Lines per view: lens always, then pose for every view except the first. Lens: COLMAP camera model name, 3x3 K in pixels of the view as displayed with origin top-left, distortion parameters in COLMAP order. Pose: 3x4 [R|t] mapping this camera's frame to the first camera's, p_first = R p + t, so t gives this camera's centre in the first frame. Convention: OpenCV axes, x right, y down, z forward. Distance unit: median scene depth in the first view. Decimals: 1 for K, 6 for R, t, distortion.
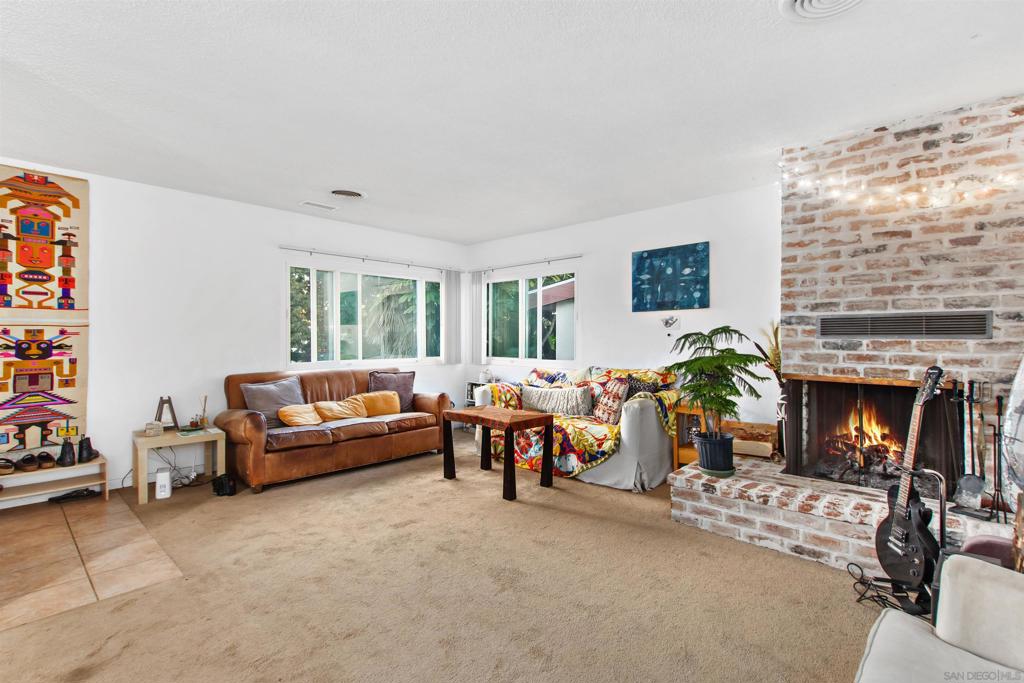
lens RADIAL K [[468.0, 0, 510.3], [0, 468.0, 338.7], [0, 0, 1]] dist [0.002688, -0.000979]
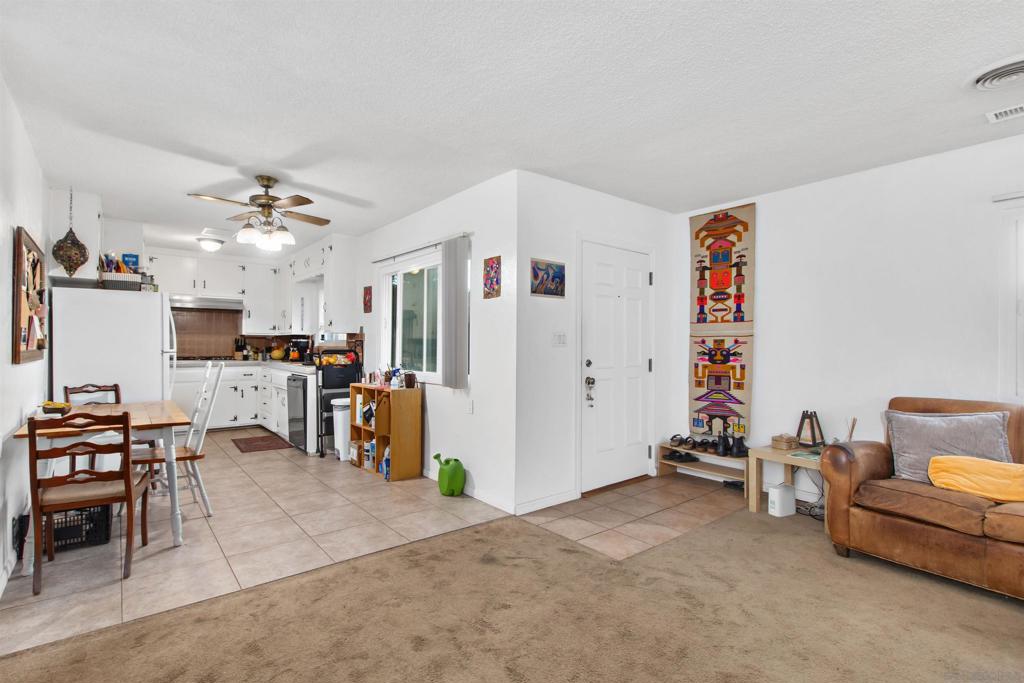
lens RADIAL K [[495.9, 0, 510.5], [0, 495.9, 342.8], [0, 0, 1]] dist [0.000916, -0.000190]
pose [[-0.157925, -0.007438, -0.987423, 0.356357], [-0.005181, 0.999964, -0.006704, 0.000523], [0.987438, 0.004057, -0.157957, 0.662614]]
